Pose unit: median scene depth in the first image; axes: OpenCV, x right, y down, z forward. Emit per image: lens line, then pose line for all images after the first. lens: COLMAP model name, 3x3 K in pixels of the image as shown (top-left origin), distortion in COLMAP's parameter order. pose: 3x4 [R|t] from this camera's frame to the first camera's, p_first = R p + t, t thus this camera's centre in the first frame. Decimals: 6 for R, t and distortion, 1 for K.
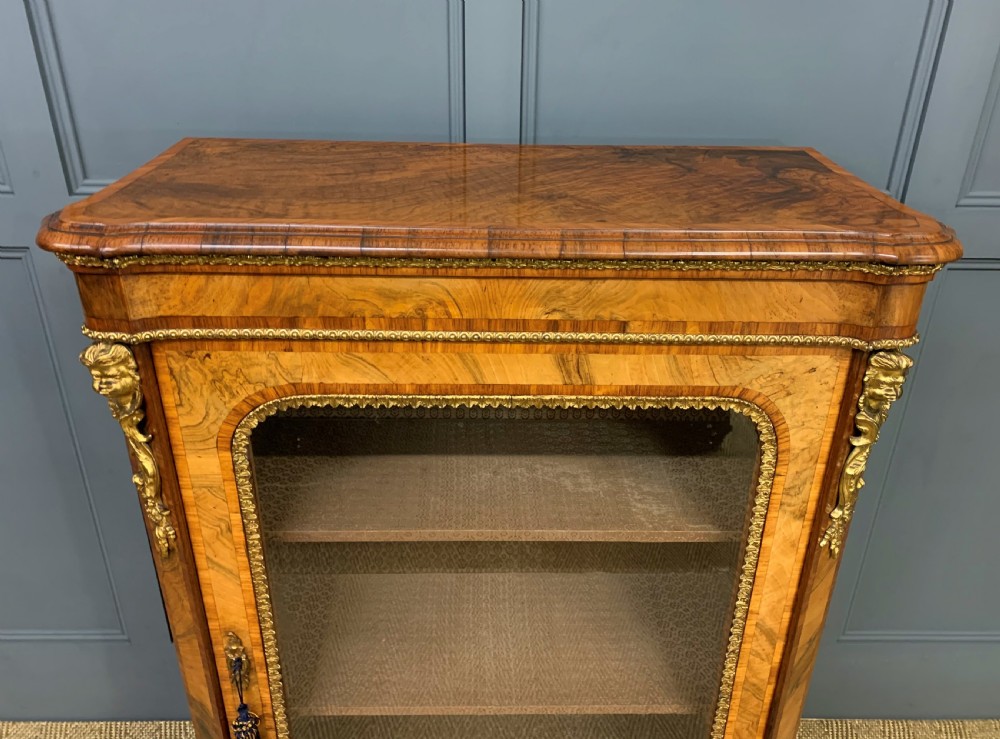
lens RADIAL K [[773.6, 0, 511.3], [0, 773.6, 360.3], [0, 0, 1]] dist [0.099742, -0.217709]
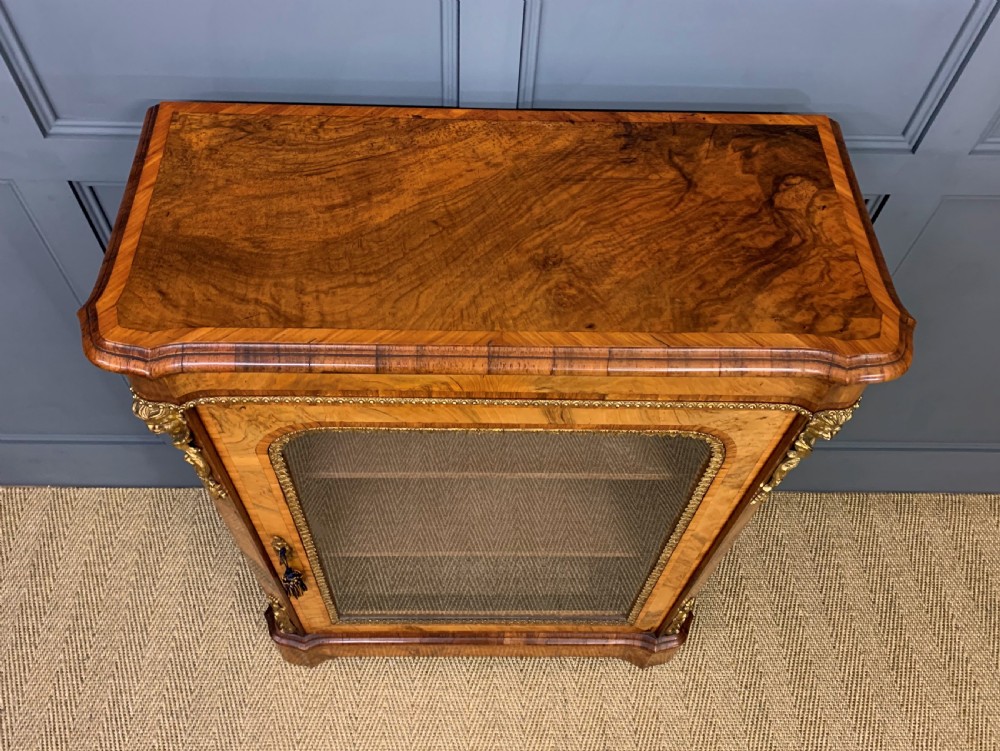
lens RADIAL K [[830.5, 0, 488.2], [0, 830.5, 377.2], [0, 0, 1]] dist [0.133394, -0.287310]
pose [[0.999844, 0.016514, 0.006326, -0.032650], [-0.017451, 0.863443, 0.504145, -0.660181], [0.002863, -0.504176, 0.863596, -0.049103]]
